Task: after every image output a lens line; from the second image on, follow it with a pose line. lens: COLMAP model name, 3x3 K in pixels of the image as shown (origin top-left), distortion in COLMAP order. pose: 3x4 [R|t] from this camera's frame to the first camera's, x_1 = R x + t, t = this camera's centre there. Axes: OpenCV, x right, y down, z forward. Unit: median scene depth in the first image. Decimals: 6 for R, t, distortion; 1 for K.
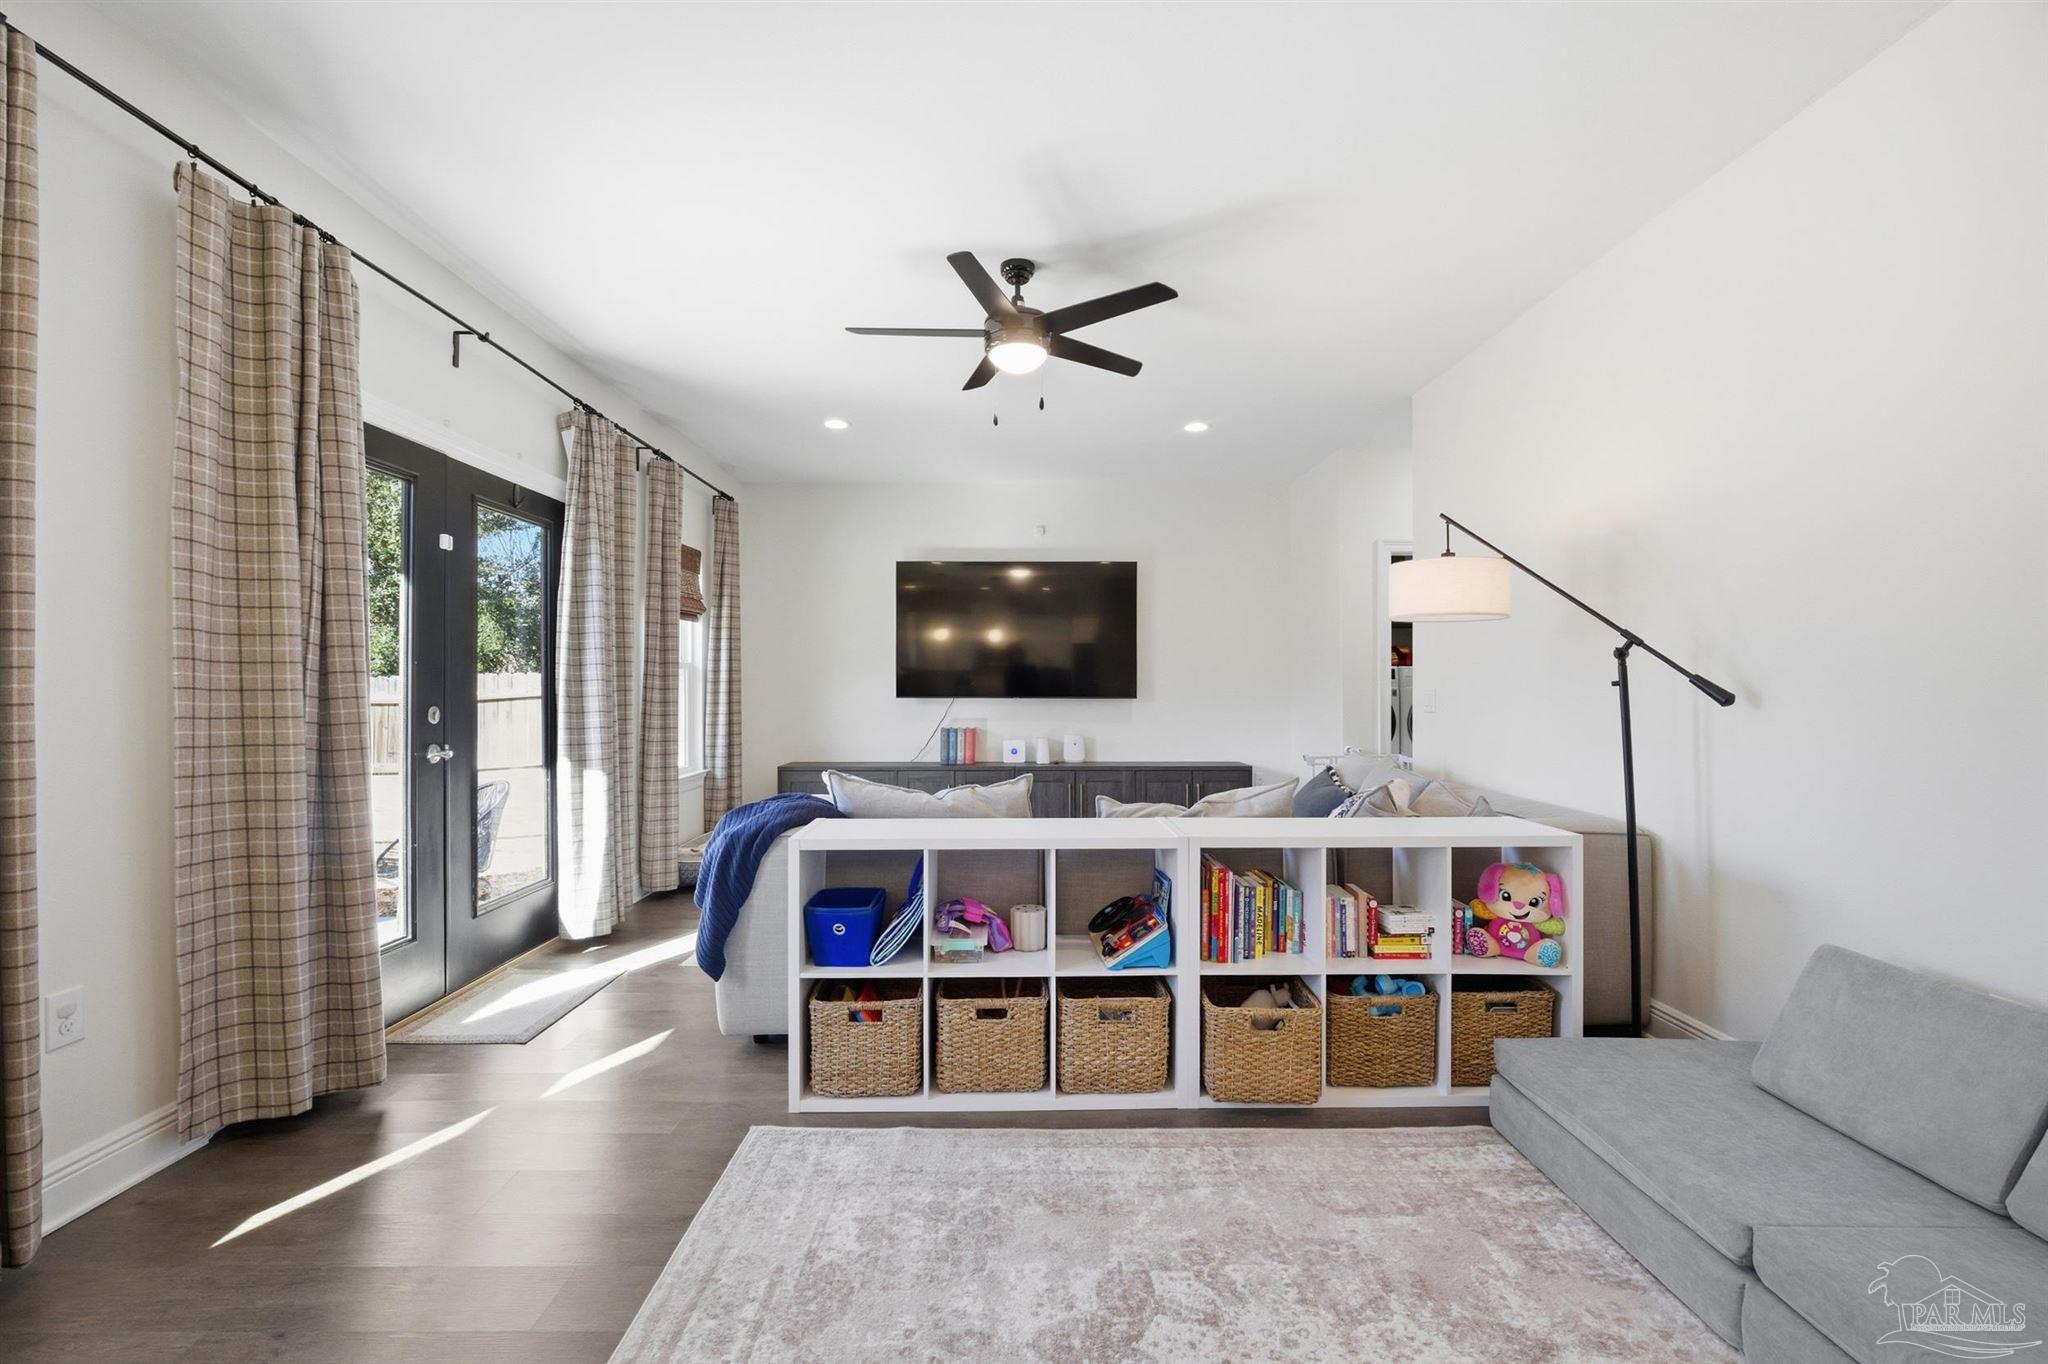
lens RADIAL K [[886.8, 0, 1028.9], [0, 886.8, 686.4], [0, 0, 1]] dist [-0.005433, 0.000647]
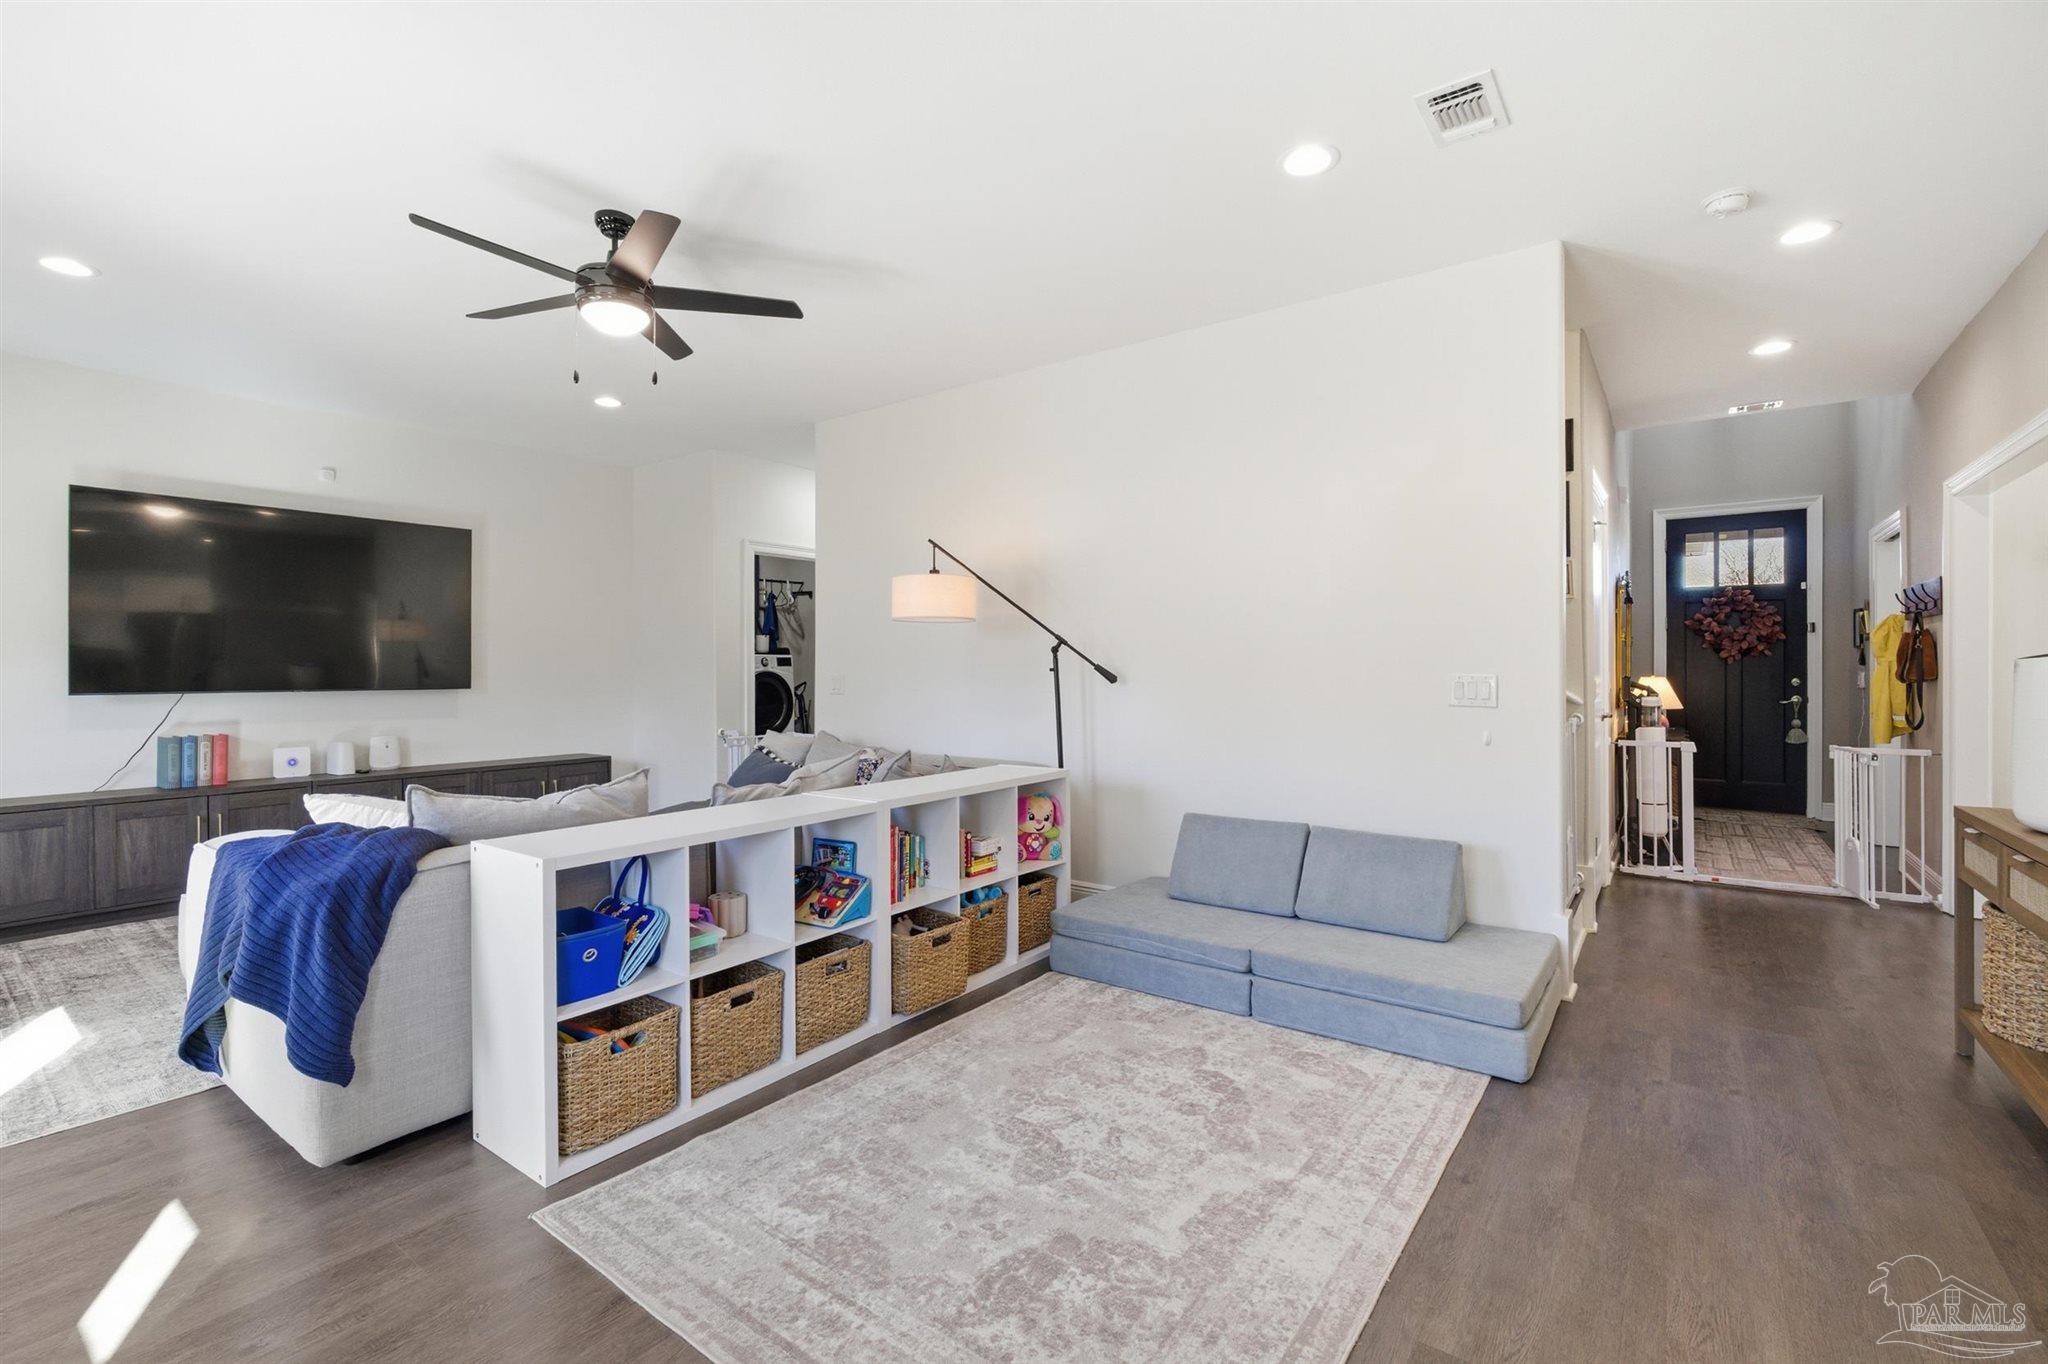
lens RADIAL K [[886.8, 0, 1036.7], [0, 886.8, 671.6], [0, 0, 1]] dist [-0.005433, 0.000647]
pose [[0.600182, -0.004054, 0.799853, -0.617329], [0.005090, 0.999986, 0.001249, -0.002421], [-0.799847, 0.003322, 0.600194, 0.123101]]
